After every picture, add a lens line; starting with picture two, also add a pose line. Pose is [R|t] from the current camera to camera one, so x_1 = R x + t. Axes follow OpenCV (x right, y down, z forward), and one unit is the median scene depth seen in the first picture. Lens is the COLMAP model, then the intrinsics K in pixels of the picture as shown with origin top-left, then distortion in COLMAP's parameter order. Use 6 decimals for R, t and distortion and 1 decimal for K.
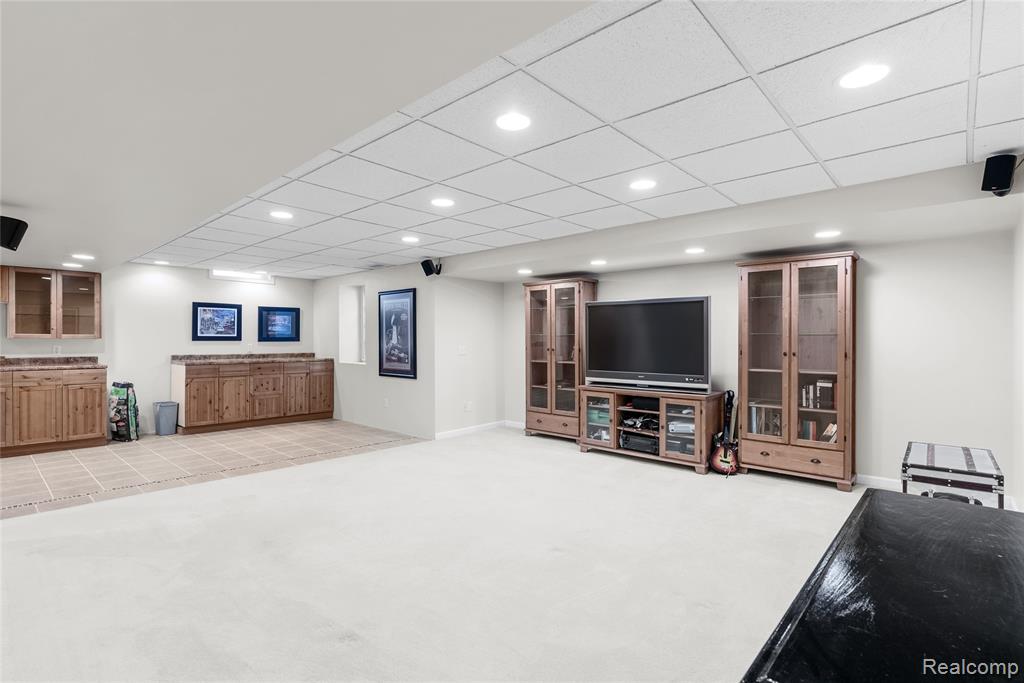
lens RADIAL K [[495.6, 0, 508.5], [0, 495.6, 339.1], [0, 0, 1]] dist [0.001378, 0.000240]
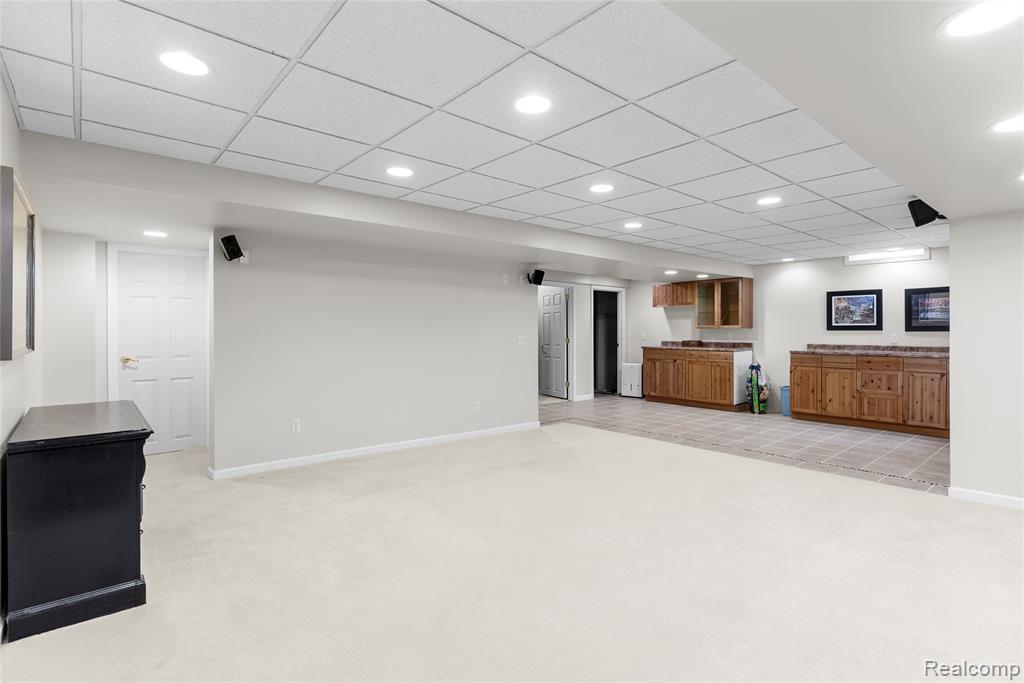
lens RADIAL K [[495.6, 0, 508.5], [0, 495.6, 339.1], [0, 0, 1]] dist [0.001378, 0.000240]
pose [[-0.119242, 0.016405, -0.992730, 0.438062], [0.002760, 0.999865, 0.016191, 0.002921], [0.992861, -0.000810, -0.119272, 0.475716]]
